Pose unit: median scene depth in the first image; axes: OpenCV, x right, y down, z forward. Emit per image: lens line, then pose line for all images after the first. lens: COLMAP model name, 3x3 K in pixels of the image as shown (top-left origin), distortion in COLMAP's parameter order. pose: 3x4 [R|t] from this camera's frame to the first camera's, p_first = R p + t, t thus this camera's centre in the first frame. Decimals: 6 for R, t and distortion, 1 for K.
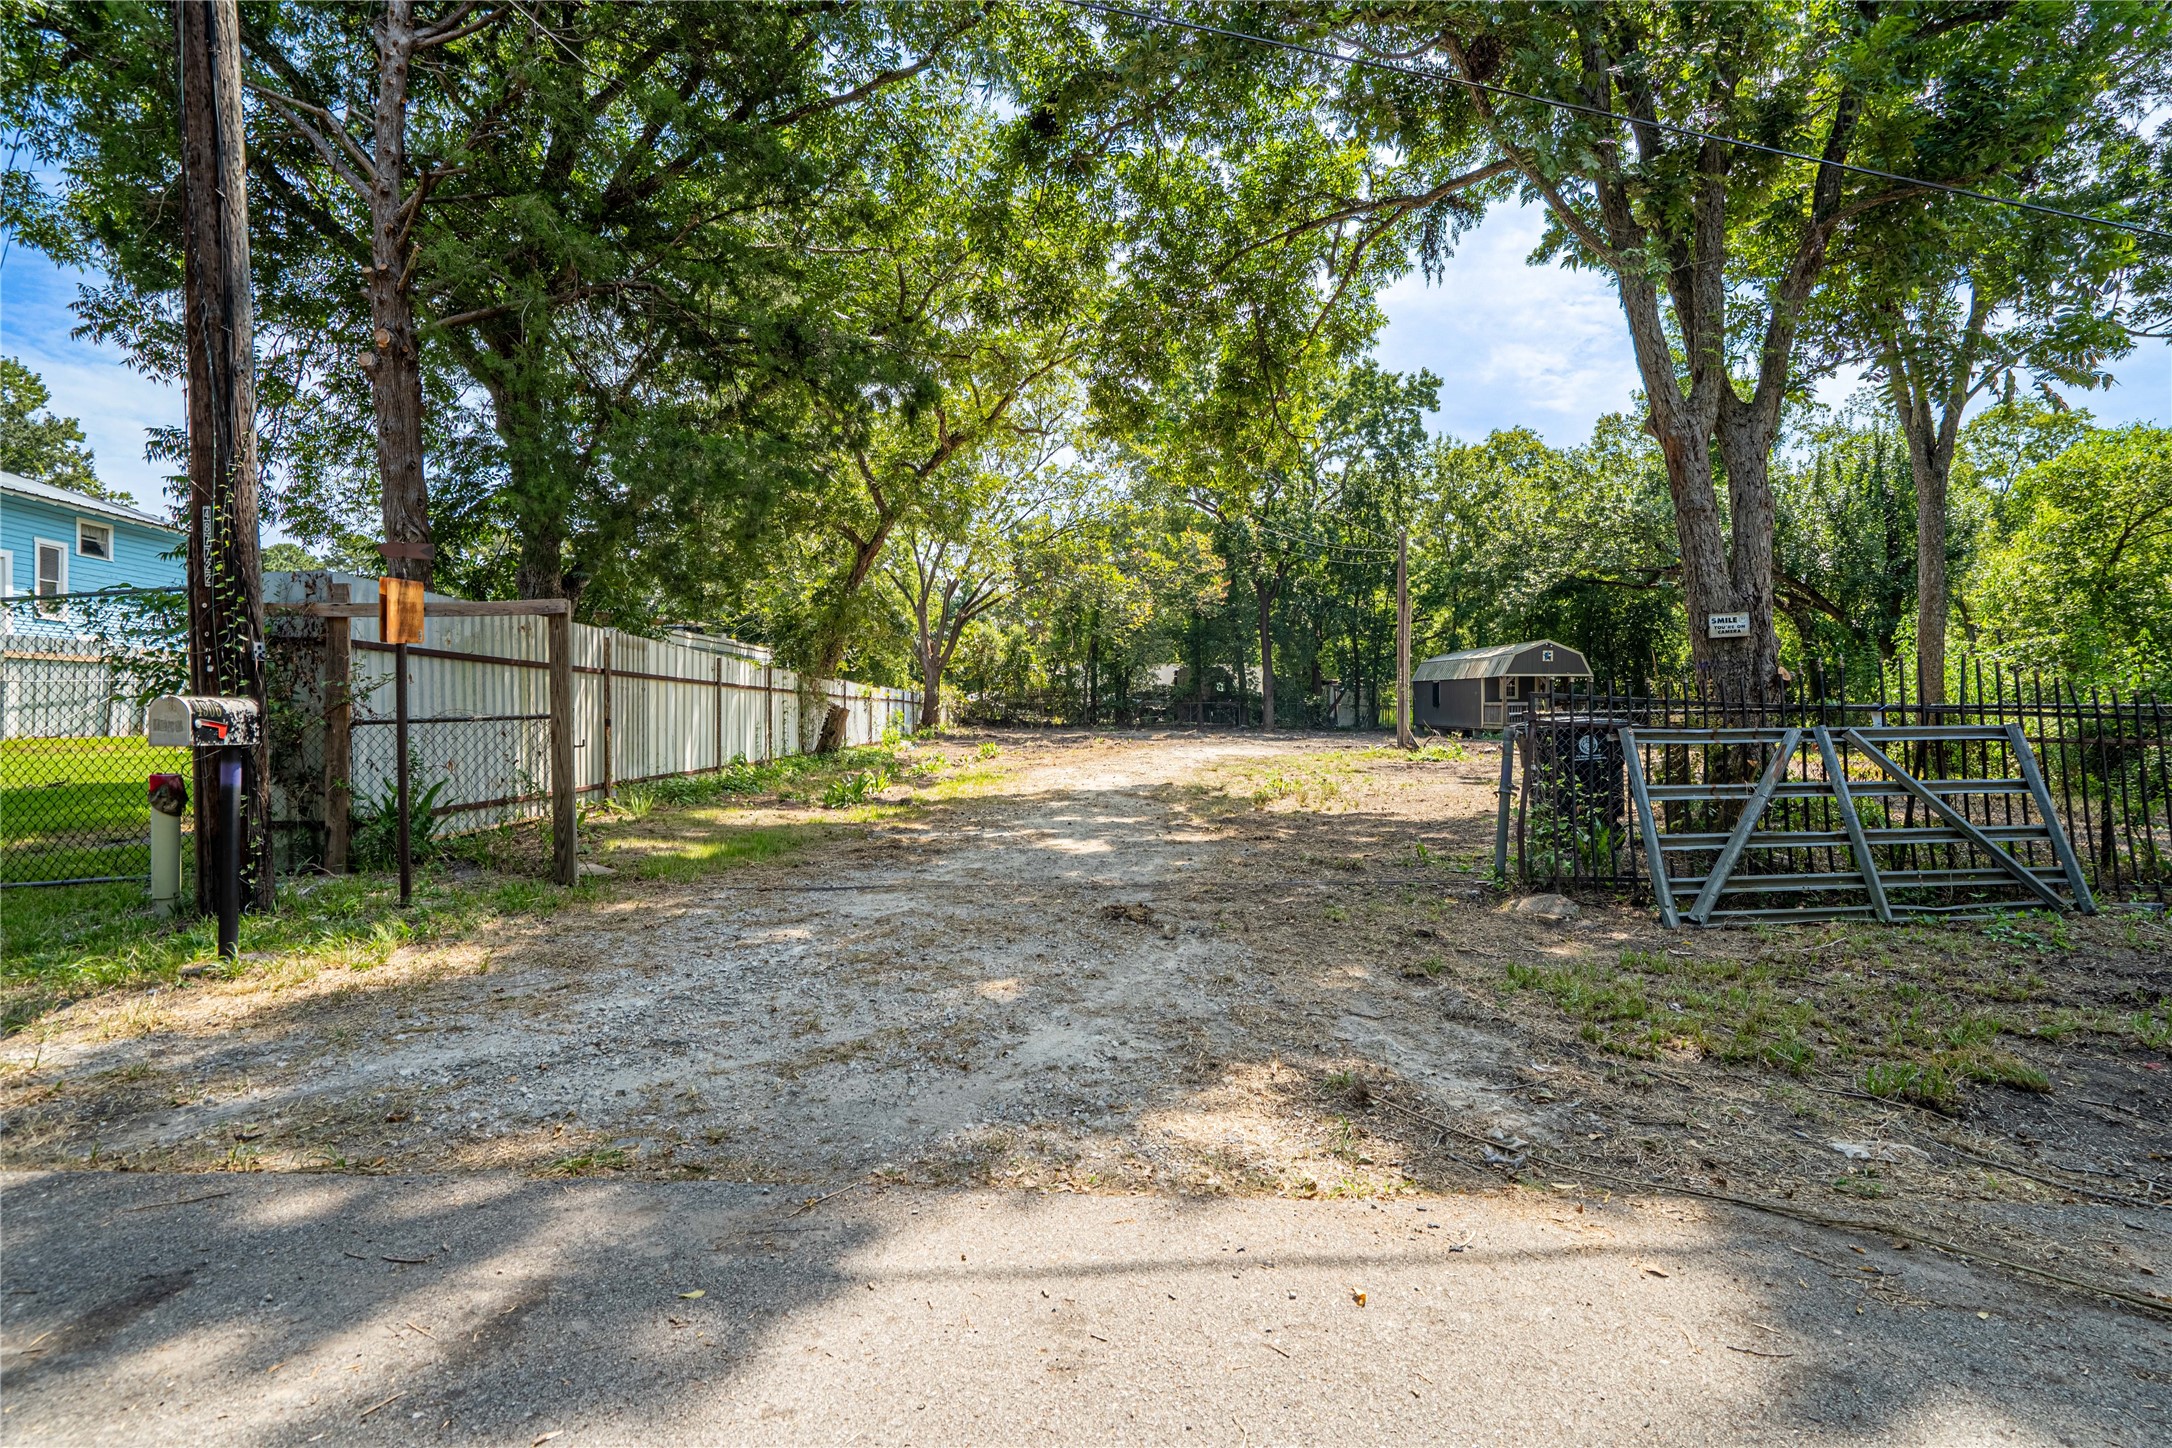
lens RADIAL K [[1030.4, 0, 1086.0], [0, 1030.4, 724.0], [0, 0, 1]] dist [-0.030635, 0.000528]
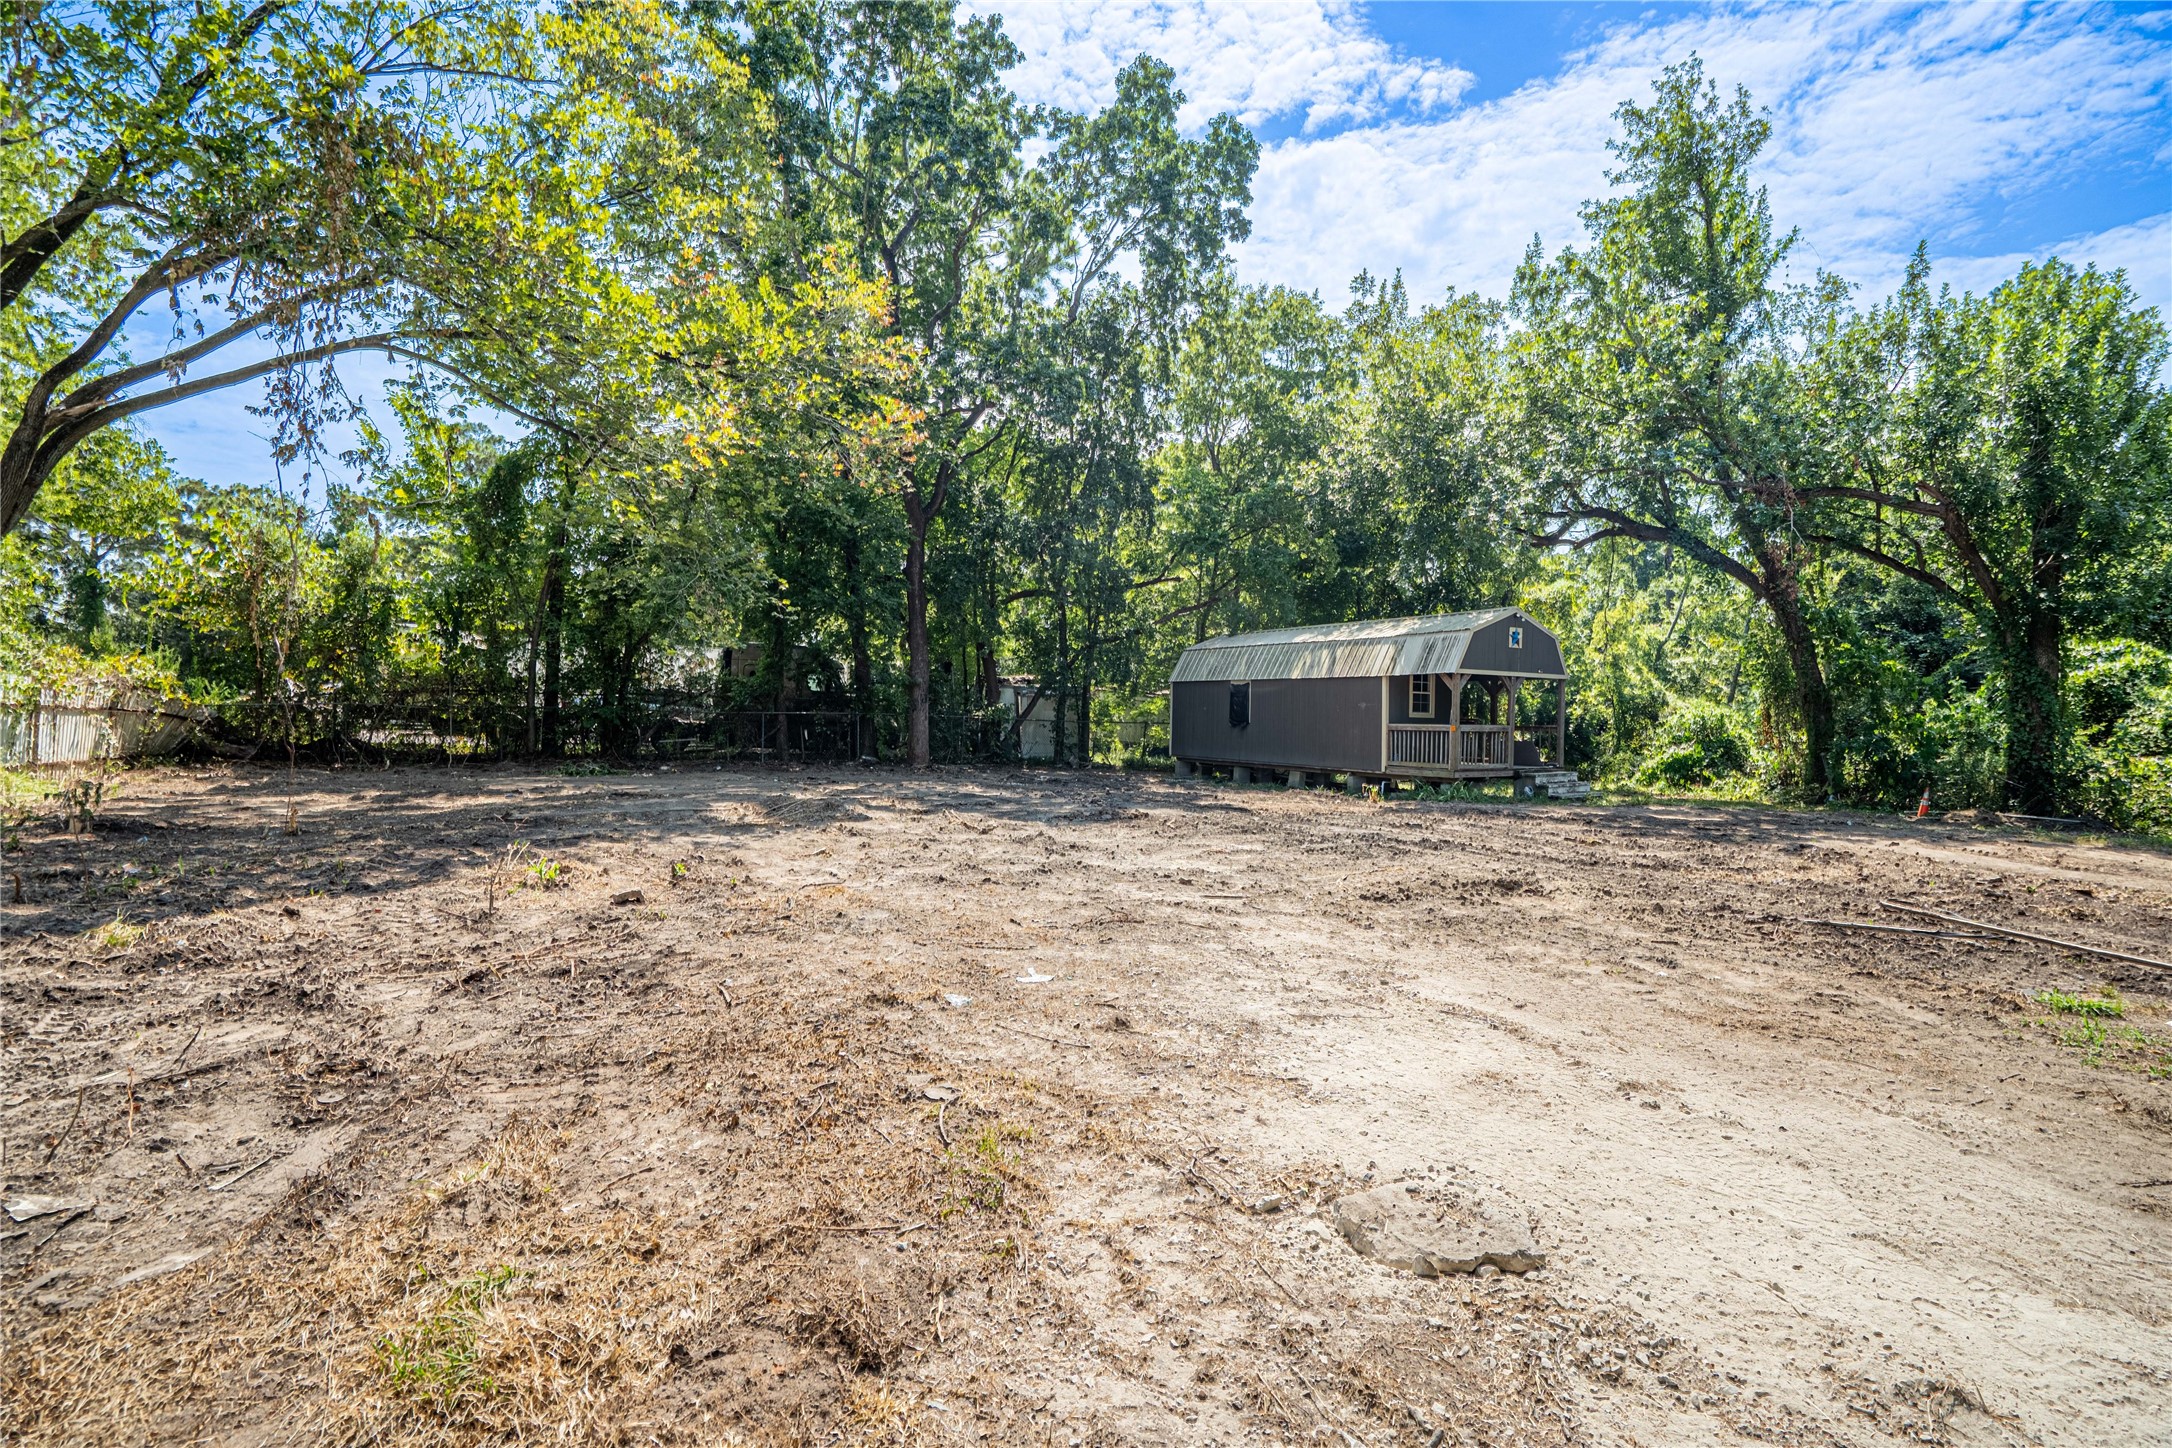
lens RADIAL K [[1030.4, 0, 1086.0], [0, 1030.4, 724.0], [0, 0, 1]] dist [-0.030635, 0.000528]
pose [[0.893049, 0.013483, 0.449758, 0.019481], [-0.010720, 0.999905, -0.008691, -0.014942], [-0.449832, 0.002940, 0.893108, 0.593614]]
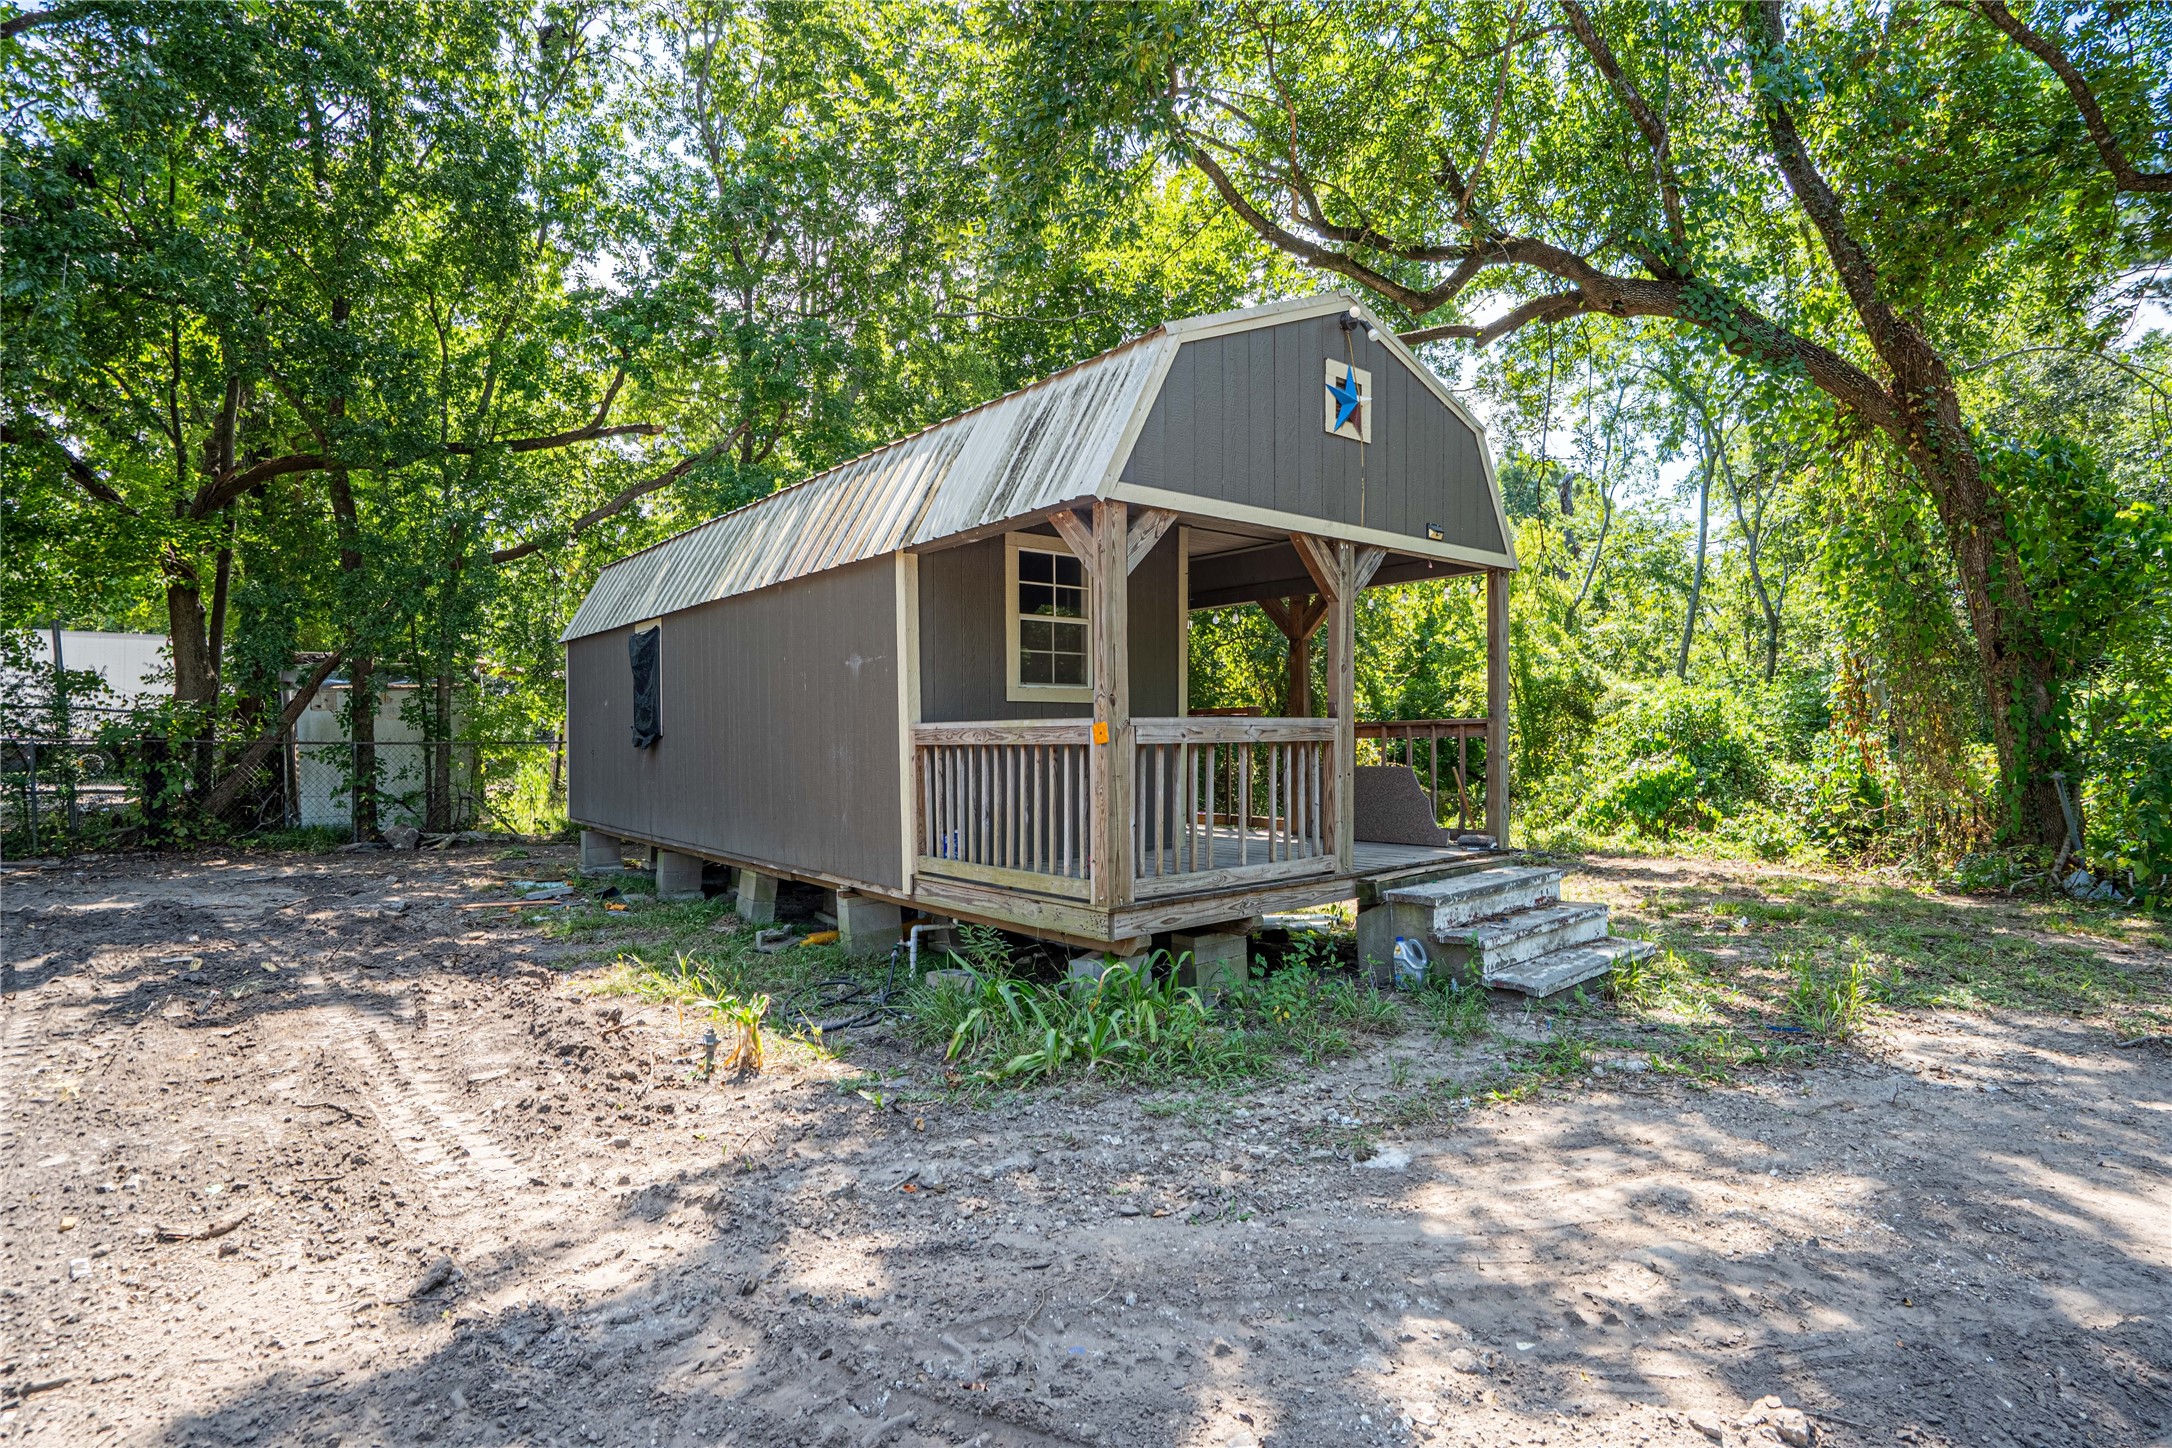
lens RADIAL K [[1070.1, 0, 1086.0], [0, 1070.1, 724.0], [0, 0, 1]] dist [0.000963, 0.000062]
pose [[0.823465, 0.001581, 0.567364, 0.324147], [0.015093, 0.999581, -0.024692, -0.016990], [-0.567166, 0.028896, 0.823097, 0.851761]]
